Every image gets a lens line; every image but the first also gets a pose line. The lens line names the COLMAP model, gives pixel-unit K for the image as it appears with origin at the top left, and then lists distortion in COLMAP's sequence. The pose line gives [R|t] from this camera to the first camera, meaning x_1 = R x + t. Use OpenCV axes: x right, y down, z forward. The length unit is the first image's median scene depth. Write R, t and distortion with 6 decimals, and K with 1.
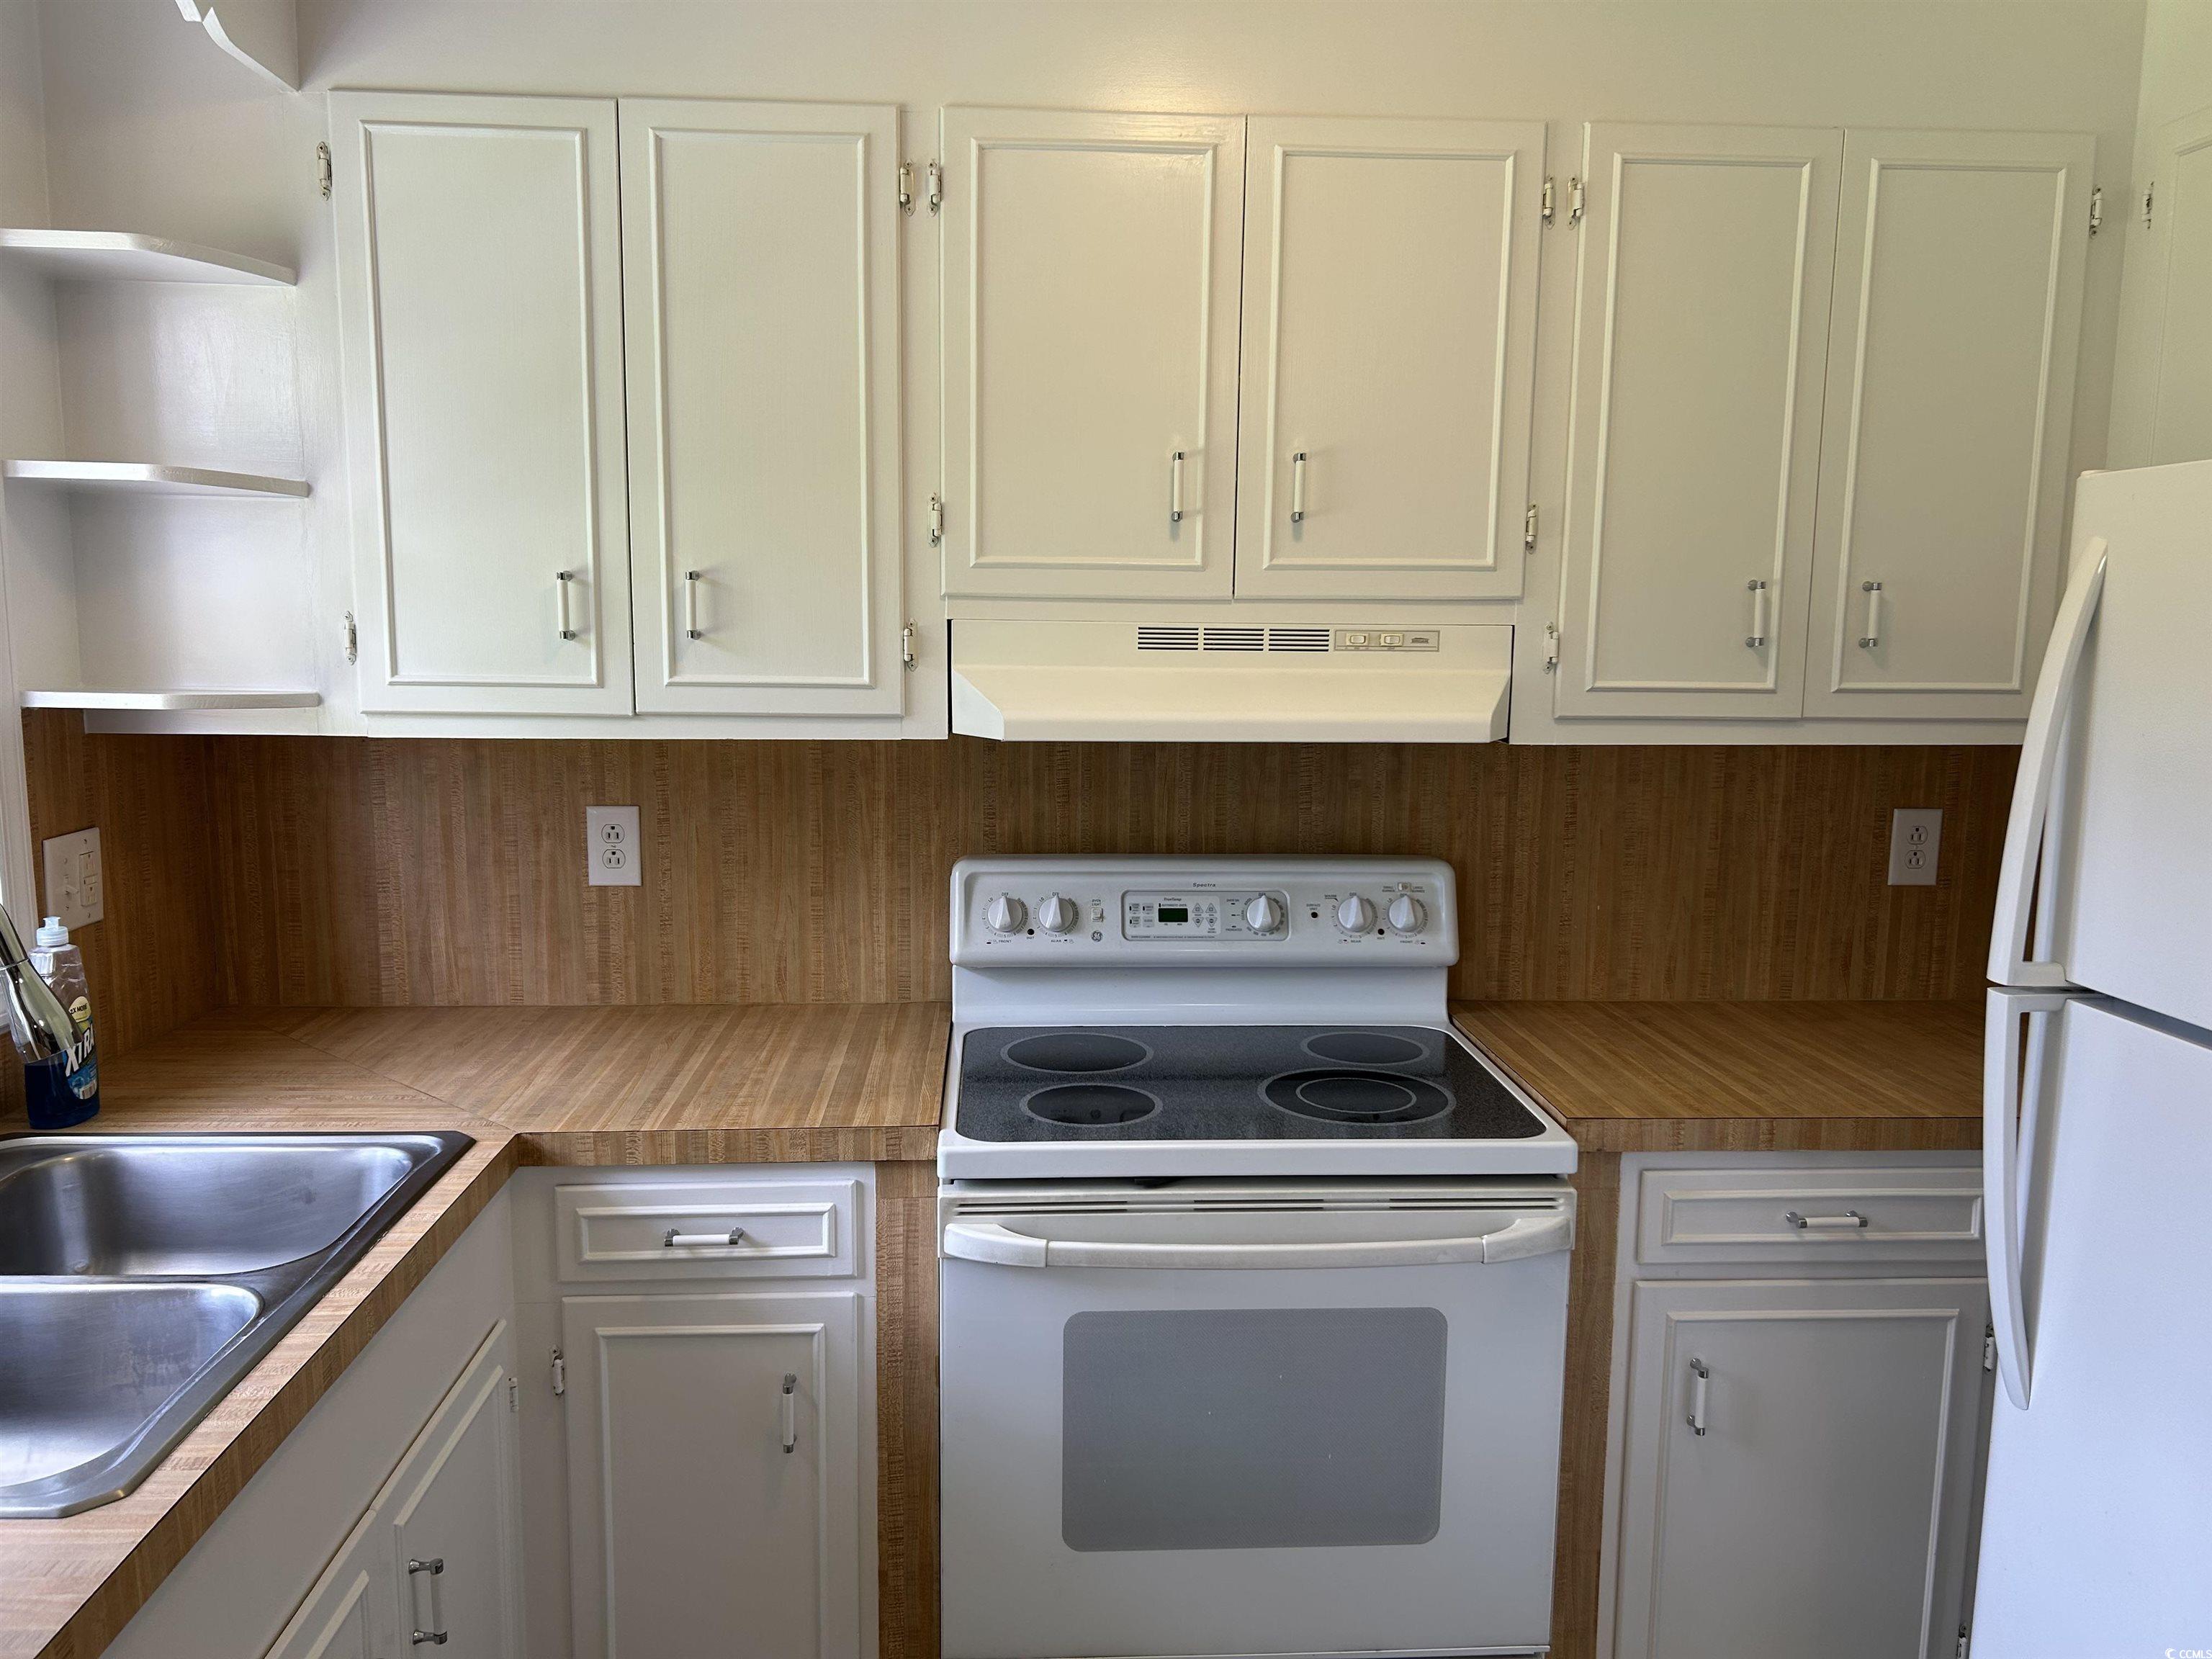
lens RADIAL K [[1671.0, 0, 1092.5], [0, 1671.0, 841.6], [0, 0, 1]] dist [0.064349, -0.075520]
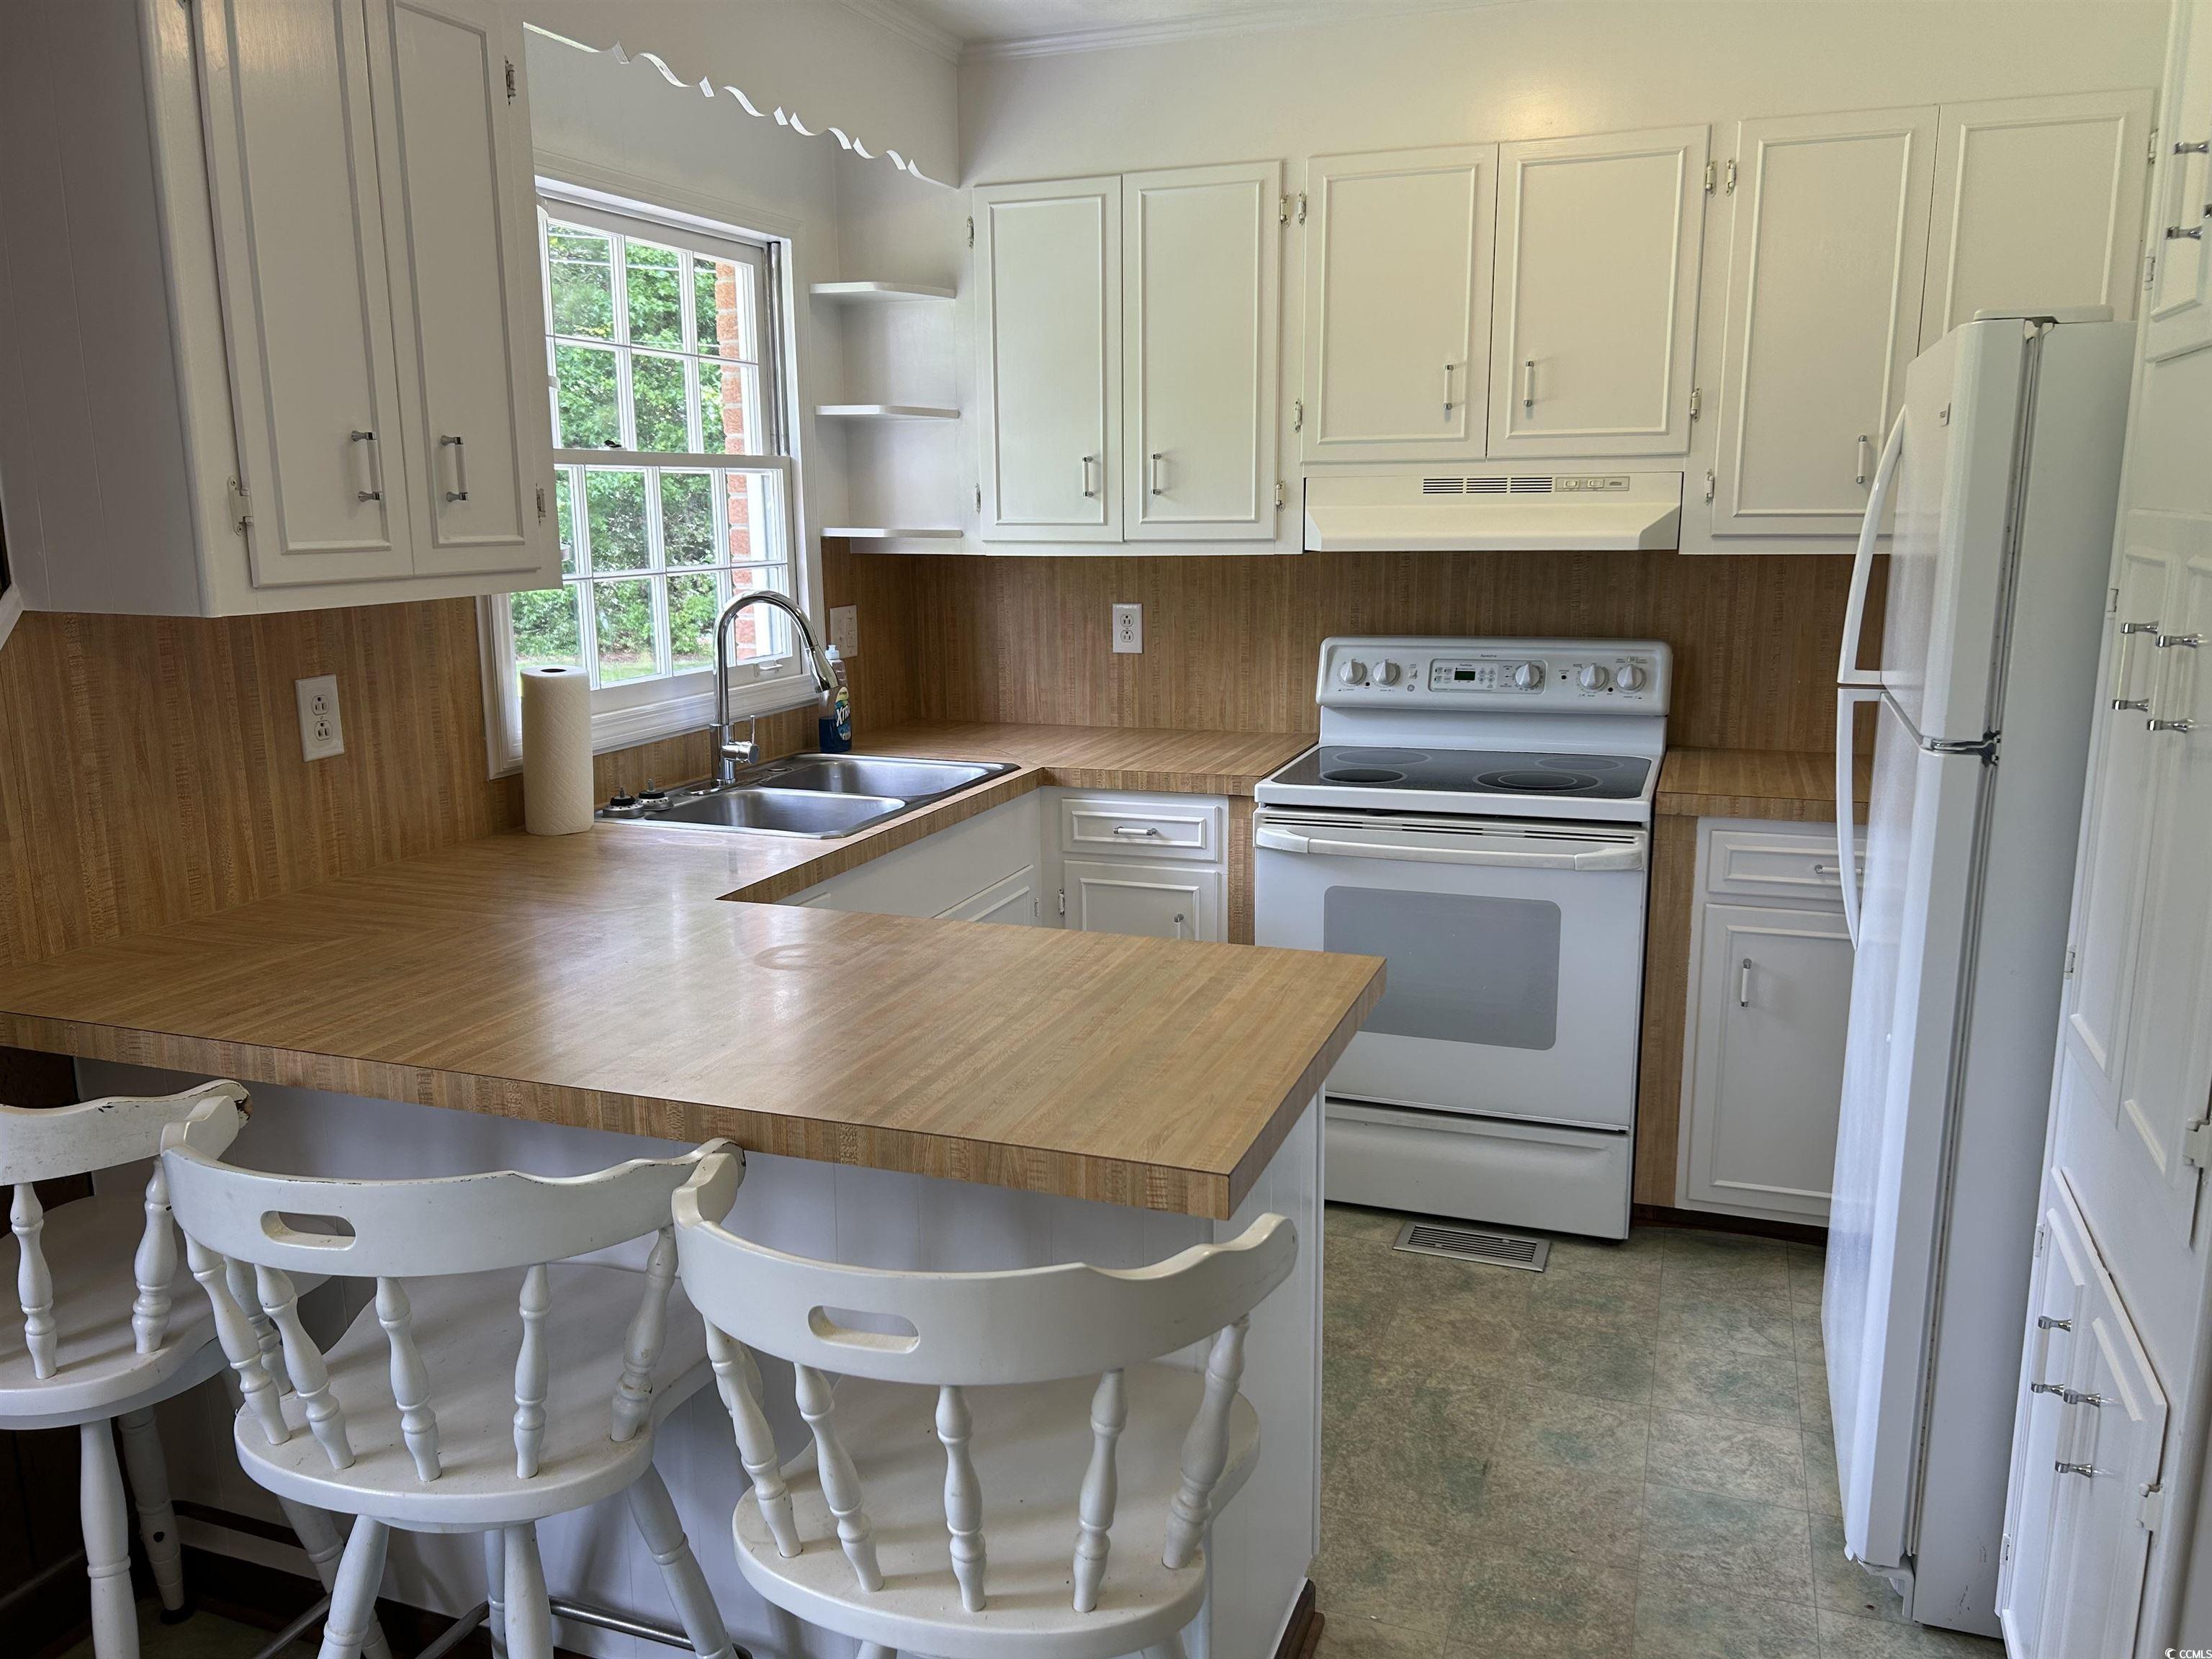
lens RADIAL K [[1671.0, 0, 1090.7], [0, 1671.0, 851.2], [0, 0, 1]] dist [0.064349, -0.075520]
pose [[0.915366, 0.063129, -0.397642, 0.399637], [-0.034255, 0.996261, 0.079310, 0.106563], [0.401162, -0.058976, 0.914106, -0.596976]]
